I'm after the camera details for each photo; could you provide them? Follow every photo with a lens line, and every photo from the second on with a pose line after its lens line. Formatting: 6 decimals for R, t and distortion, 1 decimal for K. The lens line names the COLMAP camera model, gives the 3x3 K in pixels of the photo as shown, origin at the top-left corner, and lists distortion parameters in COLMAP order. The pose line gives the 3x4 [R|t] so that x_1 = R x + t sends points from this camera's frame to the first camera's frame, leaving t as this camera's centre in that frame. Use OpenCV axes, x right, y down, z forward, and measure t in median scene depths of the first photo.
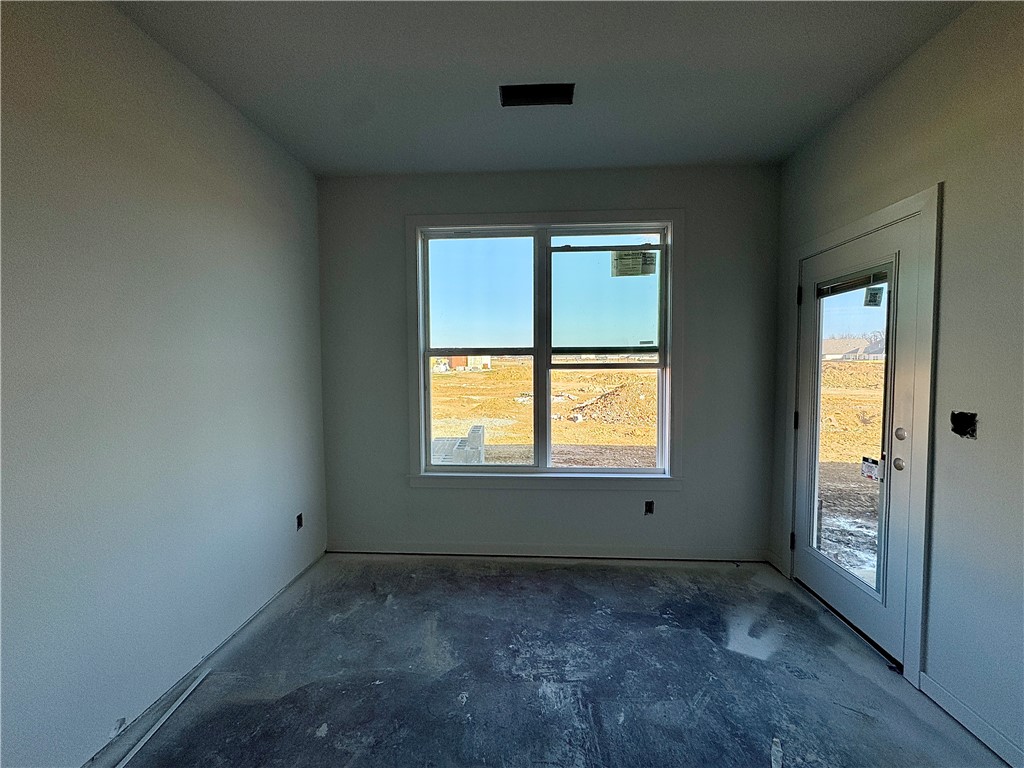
lens RADIAL K [[412.7, 0, 512.2], [0, 412.7, 384.4], [0, 0, 1]] dist [-0.003588, 0.000590]
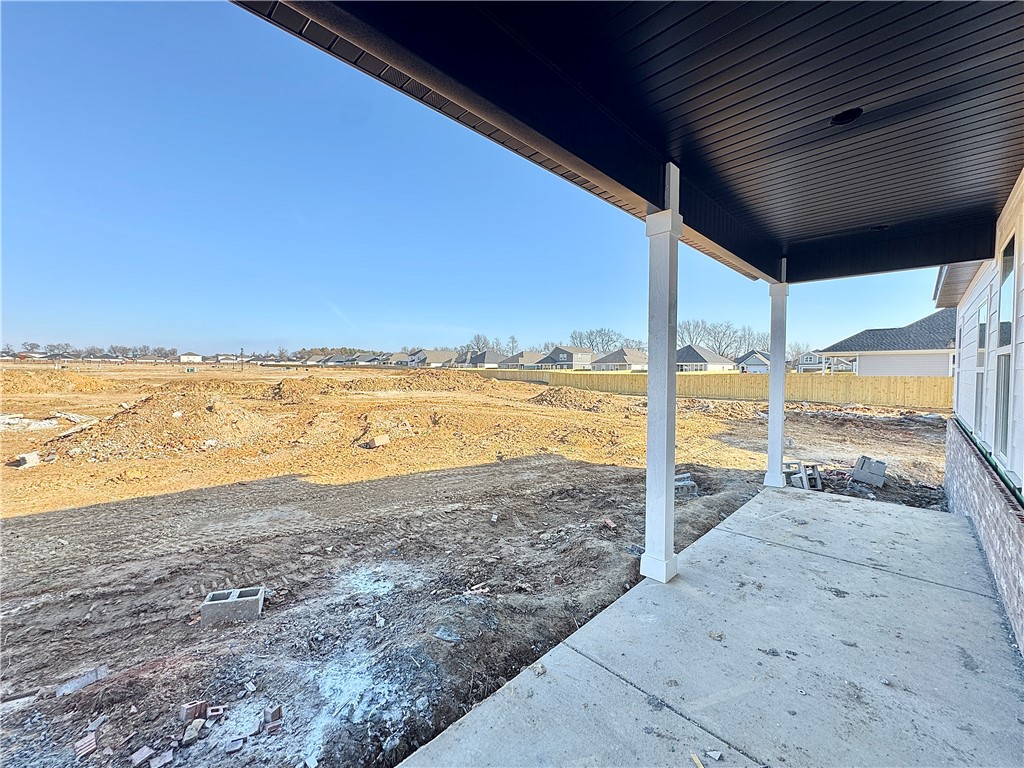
lens RADIAL K [[412.7, 0, 511.5], [0, 412.7, 381.7], [0, 0, 1]] dist [-0.003588, 0.000590]
pose [[0.665897, -0.012494, 0.745939, 0.174931], [0.027687, 0.999585, -0.007973, -0.003640], [-0.745530, 0.025962, 0.665967, 0.116368]]
